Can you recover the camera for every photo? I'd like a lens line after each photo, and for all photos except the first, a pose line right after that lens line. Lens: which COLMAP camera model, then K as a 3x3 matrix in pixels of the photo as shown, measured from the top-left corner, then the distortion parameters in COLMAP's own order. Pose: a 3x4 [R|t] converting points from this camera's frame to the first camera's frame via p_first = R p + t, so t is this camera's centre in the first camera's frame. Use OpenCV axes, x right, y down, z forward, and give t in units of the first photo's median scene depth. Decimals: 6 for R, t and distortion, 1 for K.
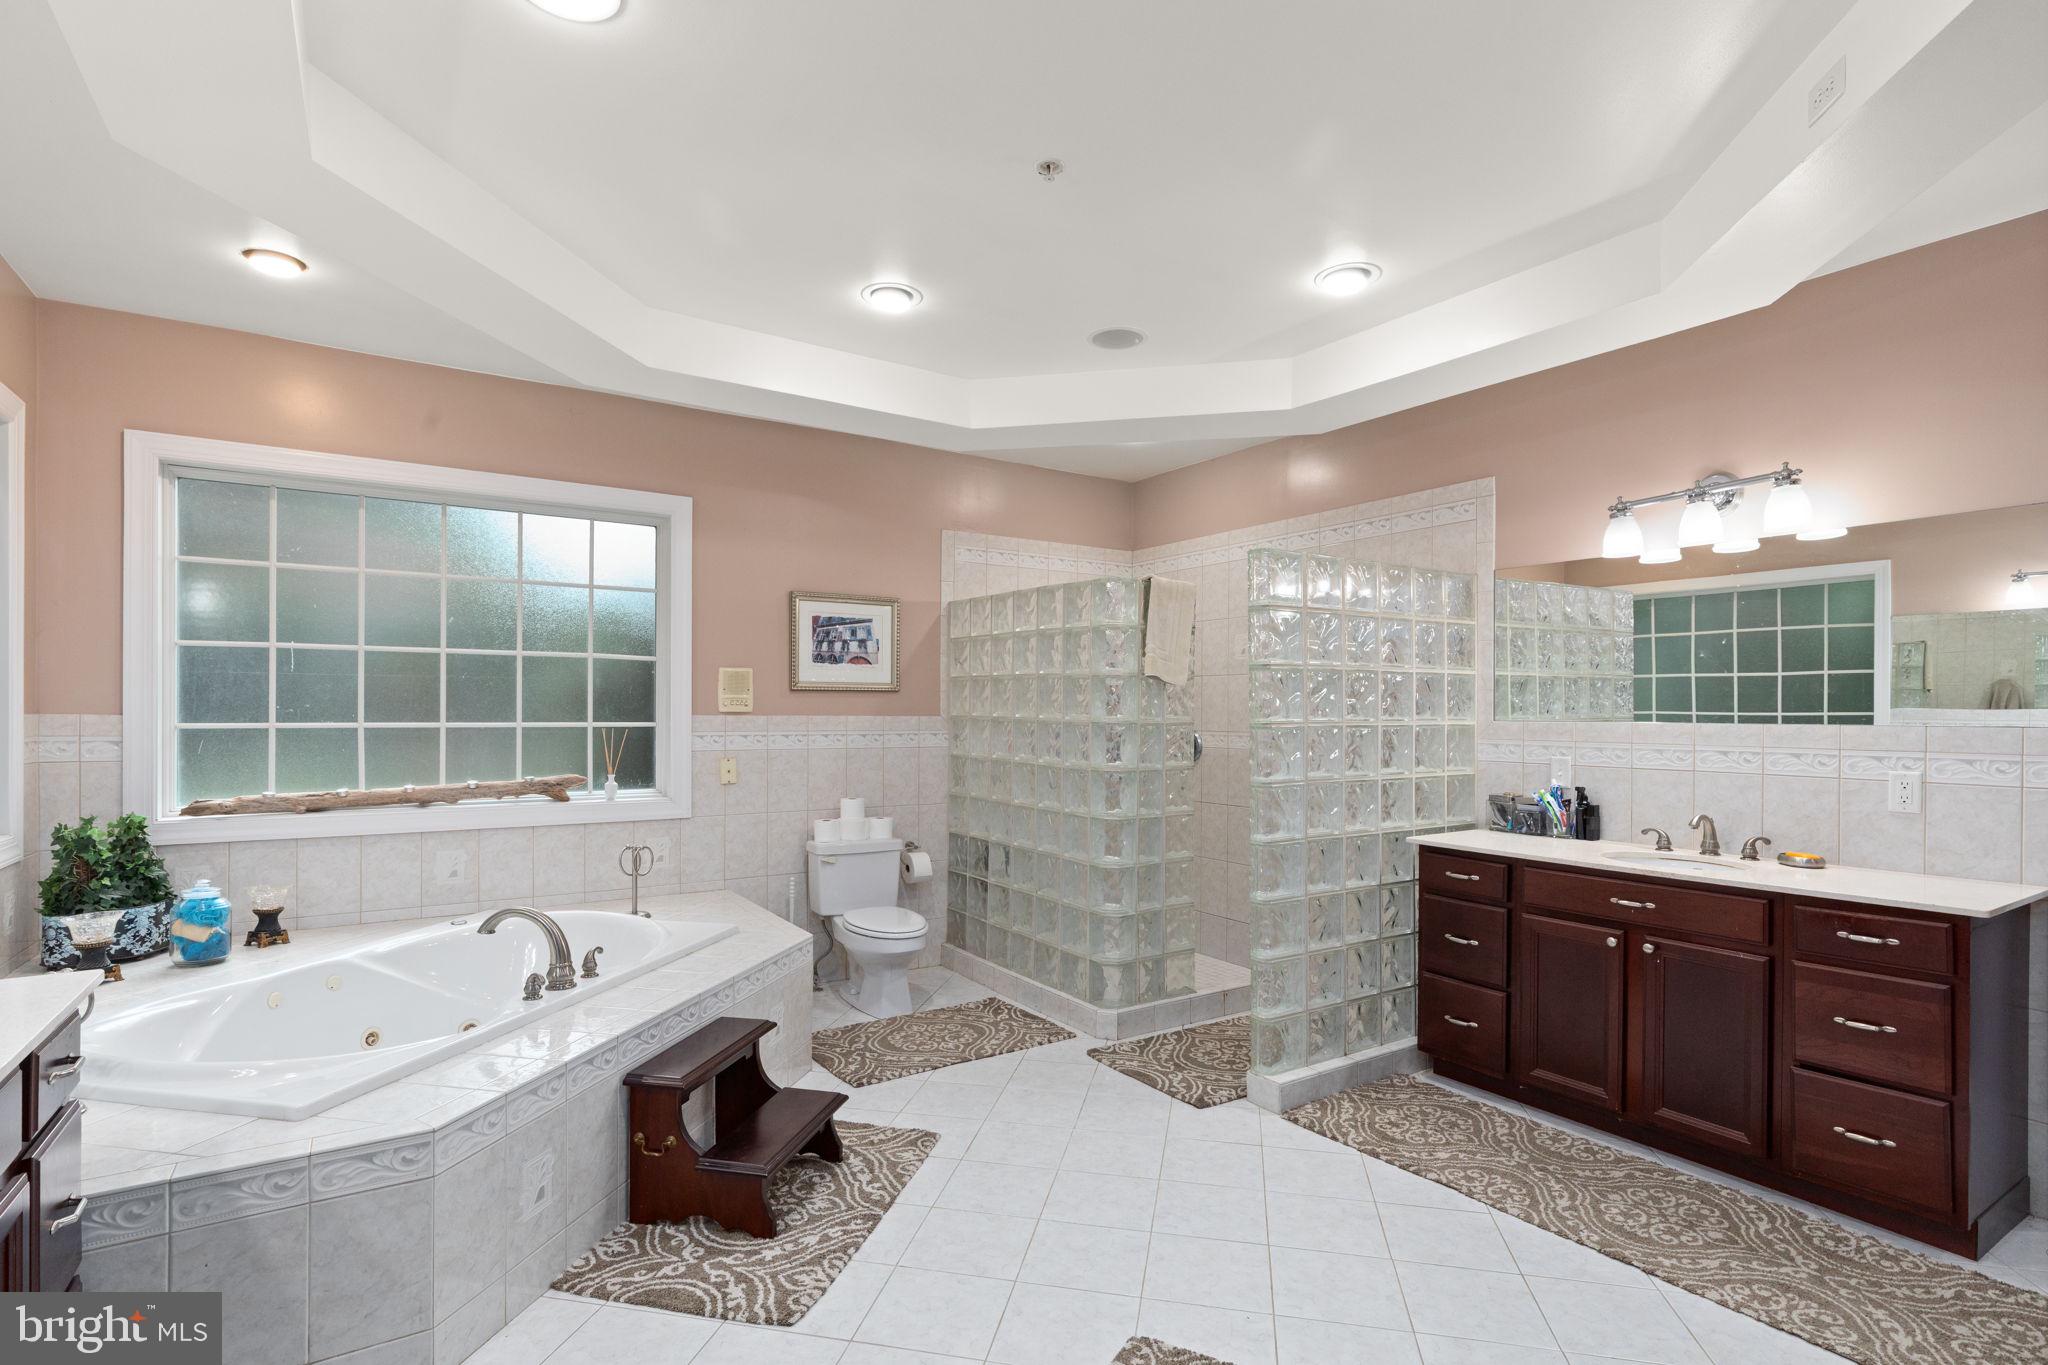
lens RADIAL K [[993.3, 0, 955.8], [0, 993.3, 709.8], [0, 0, 1]] dist [0.001219, -0.000581]
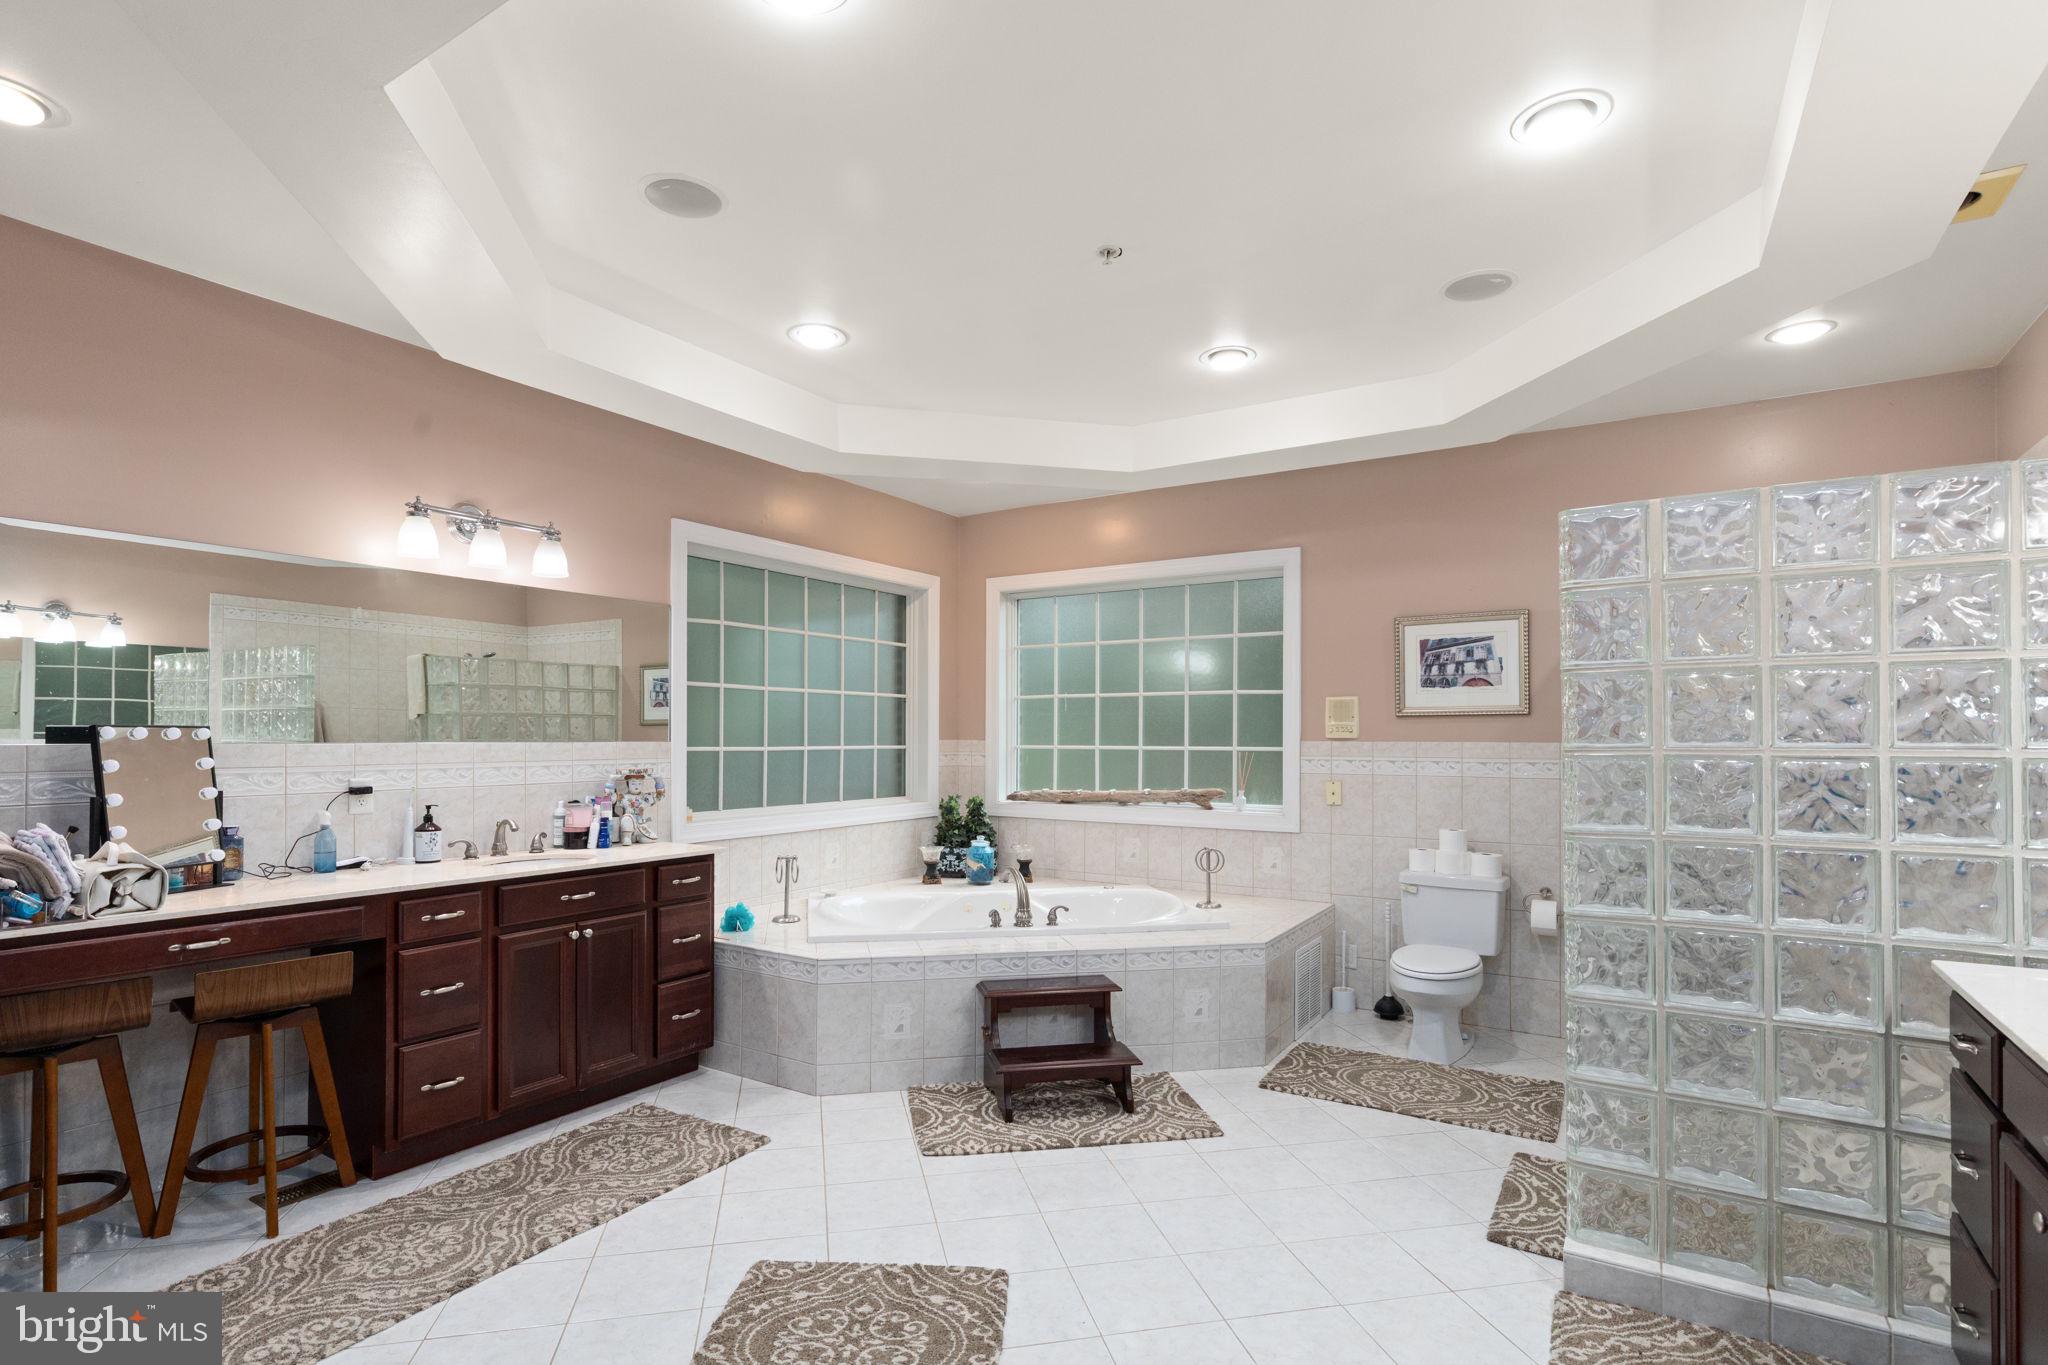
lens RADIAL K [[993.3, 0, 1050.5], [0, 993.3, 723.1], [0, 0, 1]] dist [0.001219, -0.000581]
pose [[0.432229, -0.016856, -0.901606, 0.642992], [0.001631, 0.999838, -0.017911, 0.004864], [0.901762, 0.006271, 0.432187, 0.274150]]
